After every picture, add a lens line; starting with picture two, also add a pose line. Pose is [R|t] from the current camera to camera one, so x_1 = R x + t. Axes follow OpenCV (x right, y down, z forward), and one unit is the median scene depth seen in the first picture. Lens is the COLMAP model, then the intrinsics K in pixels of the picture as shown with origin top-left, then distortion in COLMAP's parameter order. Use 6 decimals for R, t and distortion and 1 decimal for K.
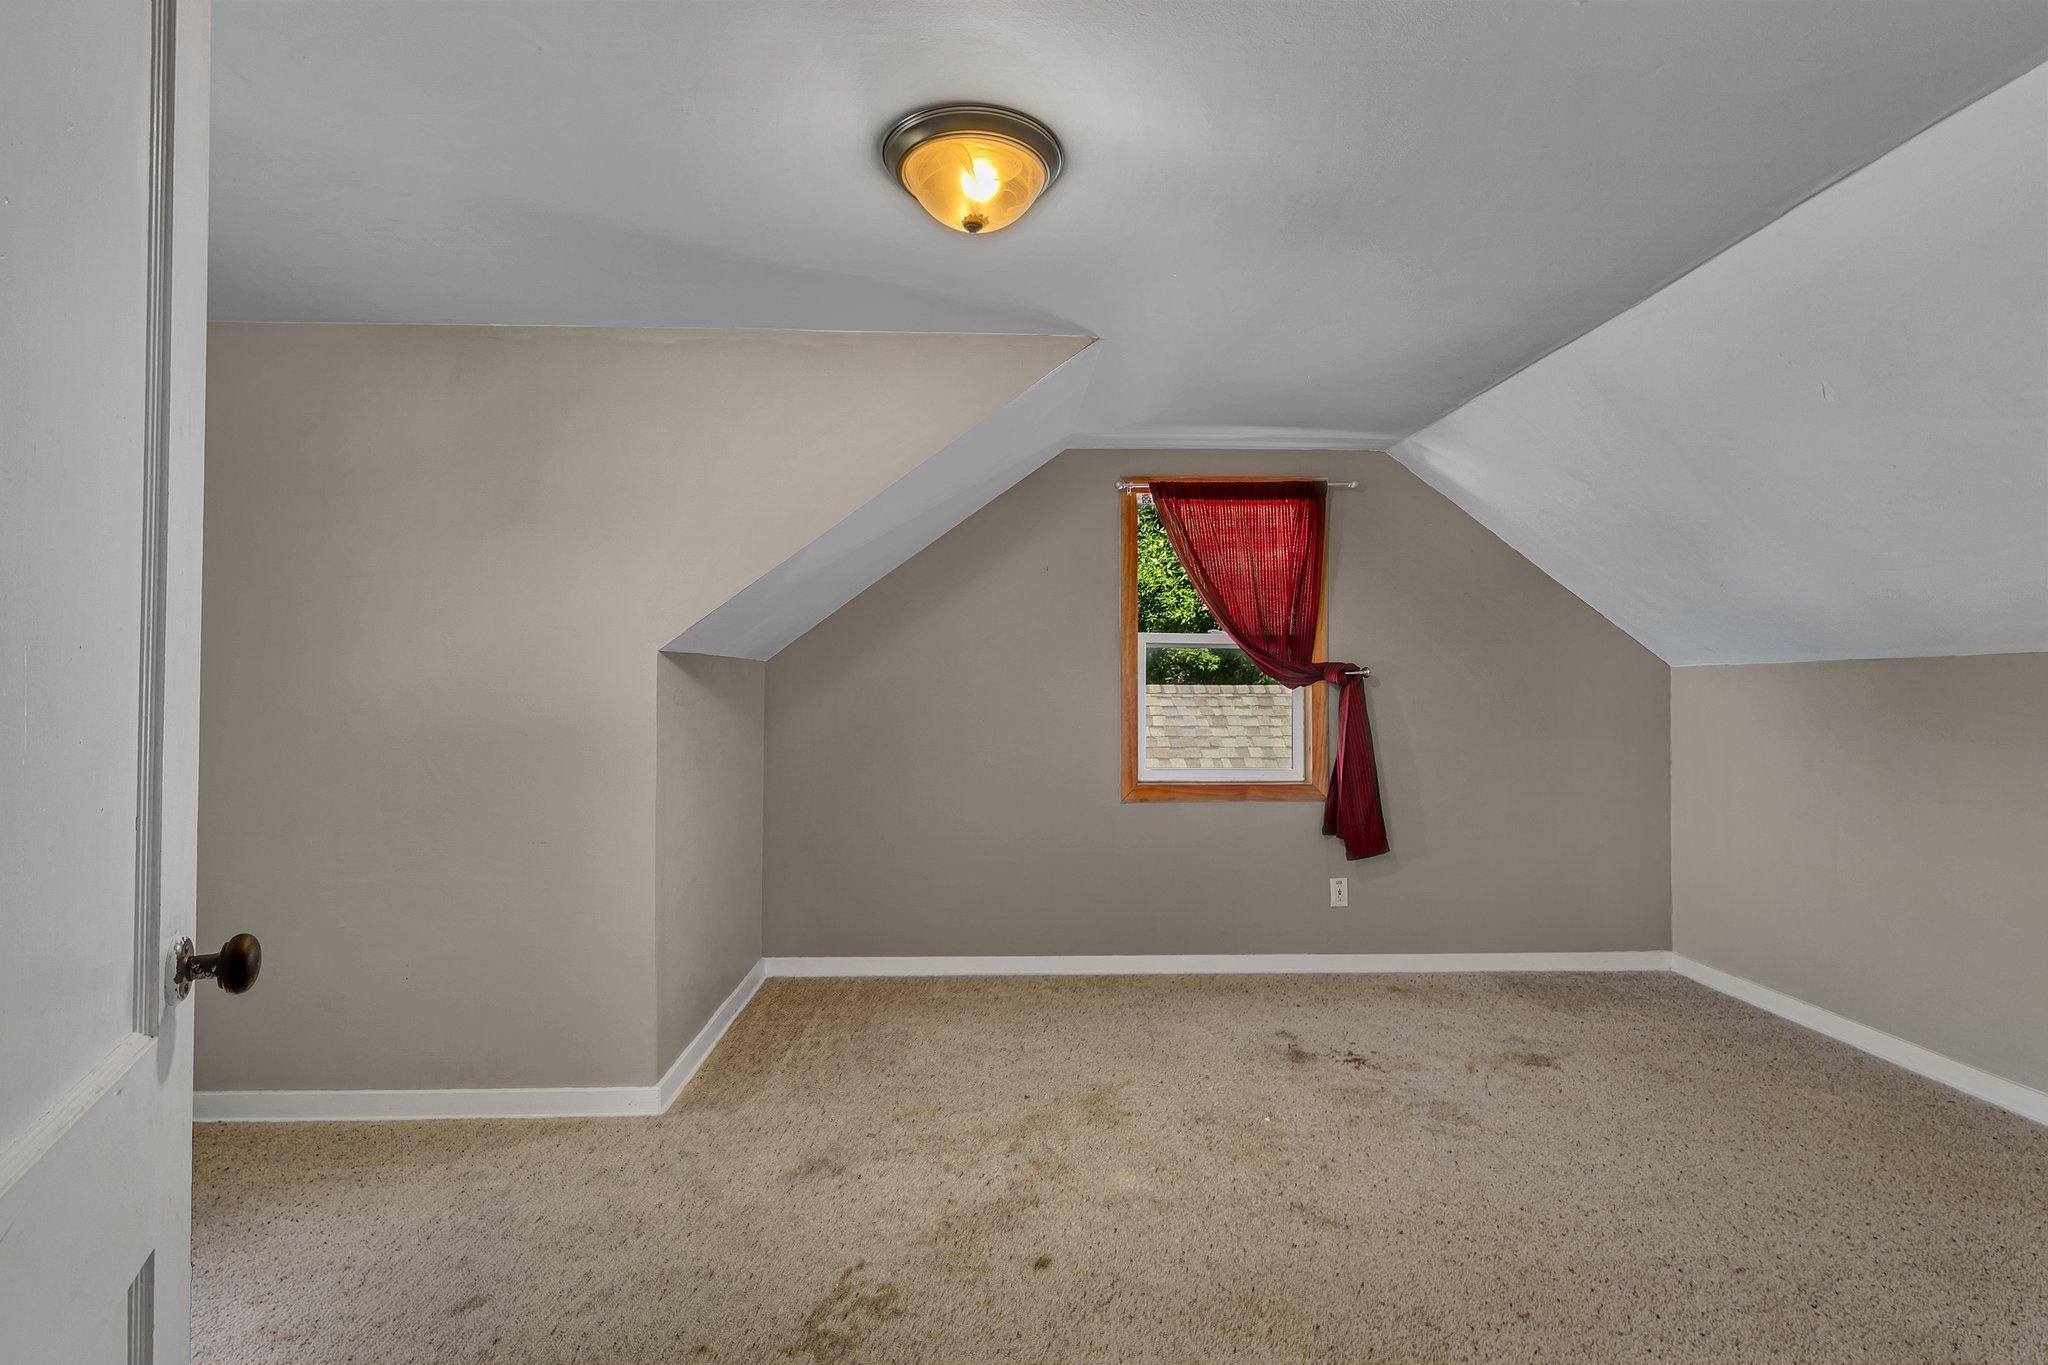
lens RADIAL K [[938.3, 0, 1020.8], [0, 938.3, 682.9], [0, 0, 1]] dist [0.003941, -0.000004]
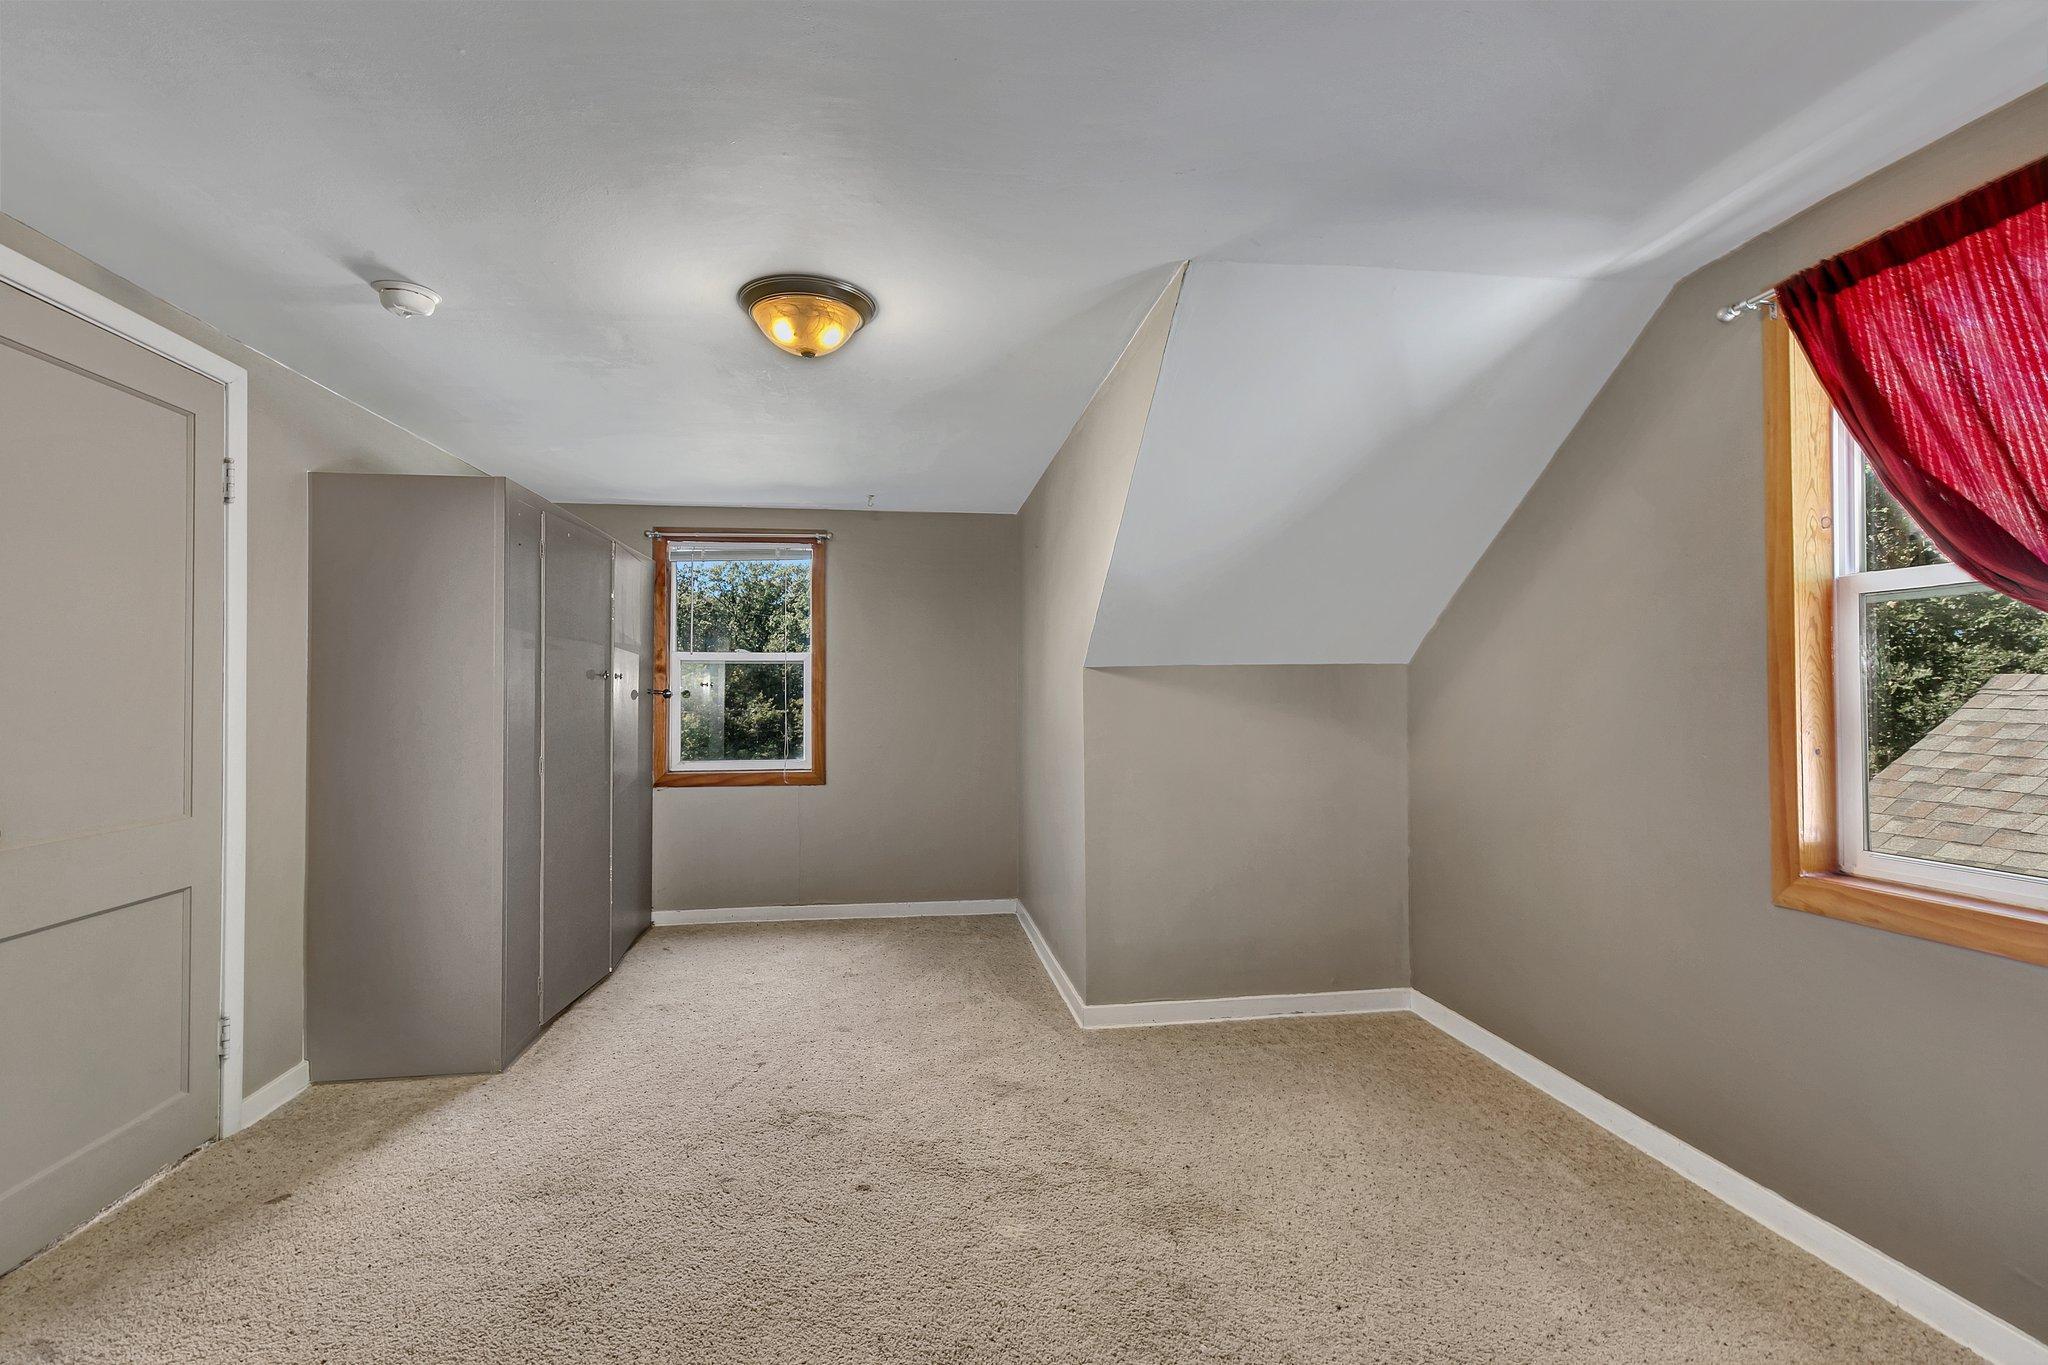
lens RADIAL K [[938.3, 0, 1020.8], [0, 938.3, 682.9], [0, 0, 1]] dist [0.003941, -0.000004]
pose [[0.112818, -0.010838, -0.993557, 0.735747], [0.012887, 0.999872, -0.009444, -0.001720], [0.993532, -0.011739, 0.112943, 0.644231]]
